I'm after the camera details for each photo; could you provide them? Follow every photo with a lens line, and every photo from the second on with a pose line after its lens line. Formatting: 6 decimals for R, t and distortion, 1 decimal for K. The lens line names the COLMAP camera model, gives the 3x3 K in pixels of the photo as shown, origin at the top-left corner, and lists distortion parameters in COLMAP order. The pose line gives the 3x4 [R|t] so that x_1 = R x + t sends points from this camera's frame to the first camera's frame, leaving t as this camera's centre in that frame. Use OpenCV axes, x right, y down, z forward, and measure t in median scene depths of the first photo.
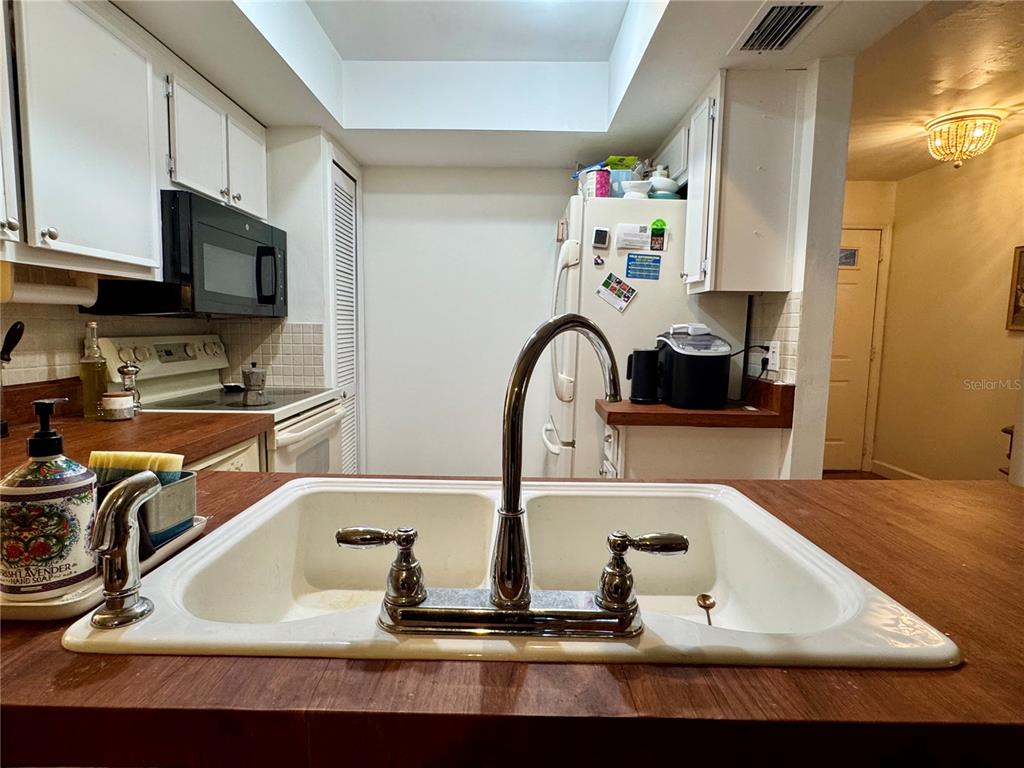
lens RADIAL K [[536.6, 0, 512.0], [0, 536.6, 384.0], [0, 0, 1]] dist [-0.007661, -0.000483]
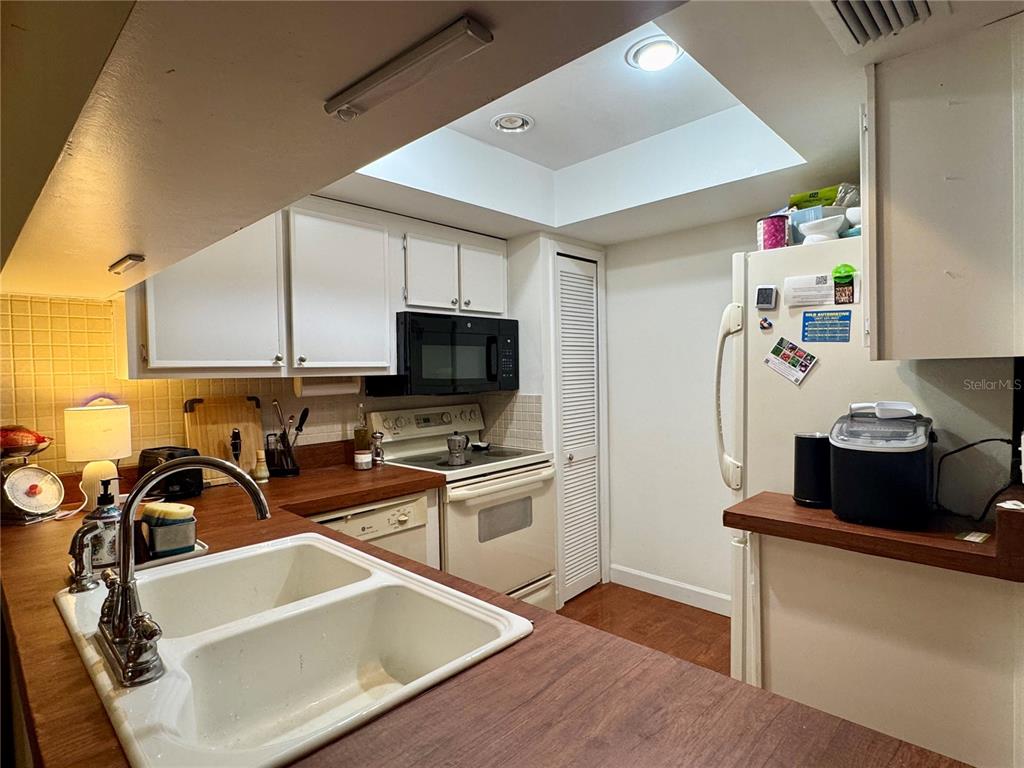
lens RADIAL K [[536.6, 0, 512.0], [0, 536.6, 384.0], [0, 0, 1]] dist [-0.007661, -0.000483]
pose [[0.726703, -0.014926, -0.686789, 0.446892], [-0.038693, 0.997287, -0.062615, -0.069475], [0.685861, 0.072076, 0.724155, 0.131626]]
